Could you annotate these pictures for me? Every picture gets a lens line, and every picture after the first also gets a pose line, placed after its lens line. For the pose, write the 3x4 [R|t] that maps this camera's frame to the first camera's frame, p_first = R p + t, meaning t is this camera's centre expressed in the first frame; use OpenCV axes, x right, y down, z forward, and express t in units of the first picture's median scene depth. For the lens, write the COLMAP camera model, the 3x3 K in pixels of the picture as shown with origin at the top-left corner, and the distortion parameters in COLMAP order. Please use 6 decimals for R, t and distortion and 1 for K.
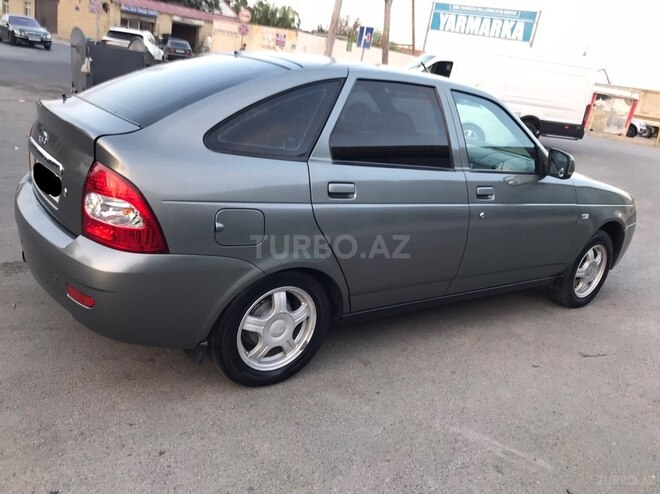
lens RADIAL K [[556.4, 0, 330.0], [0, 556.4, 247.0], [0, 0, 1]] dist [0.010221, -0.002255]
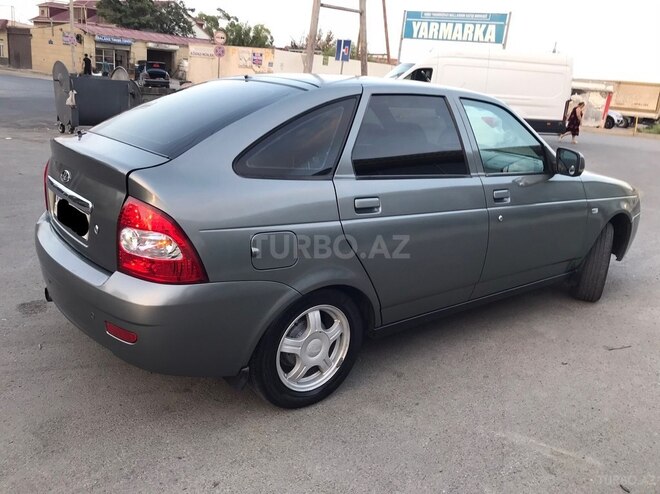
lens RADIAL K [[556.4, 0, 330.0], [0, 556.4, 247.0], [0, 0, 1]] dist [0.010221, -0.002255]
pose [[0.996595, -0.079330, 0.022465, -0.062056], [0.079808, 0.996584, -0.021238, -0.008698], [-0.020703, 0.022958, 0.999522, -0.001443]]
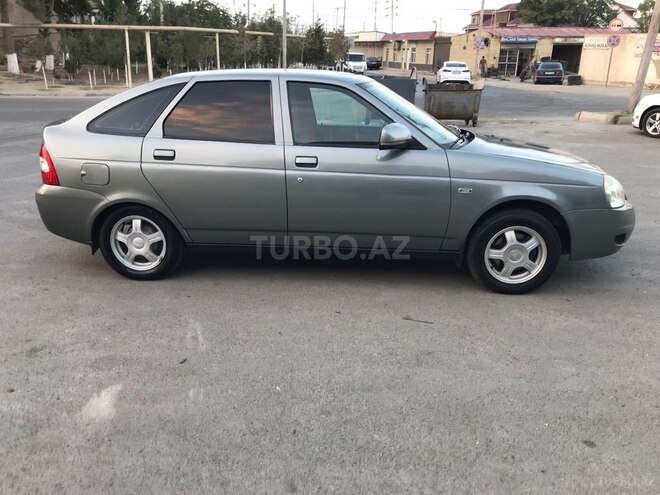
lens RADIAL K [[570.3, 0, 327.5], [0, 570.3, 248.5], [0, 0, 1]] dist [0.001906, 0.017459]
pose [[0.744791, 0.071255, -0.663482, 1.172109], [-0.106835, 0.994190, -0.013156, 0.104843], [0.658690, 0.080681, 0.748076, 0.112537]]
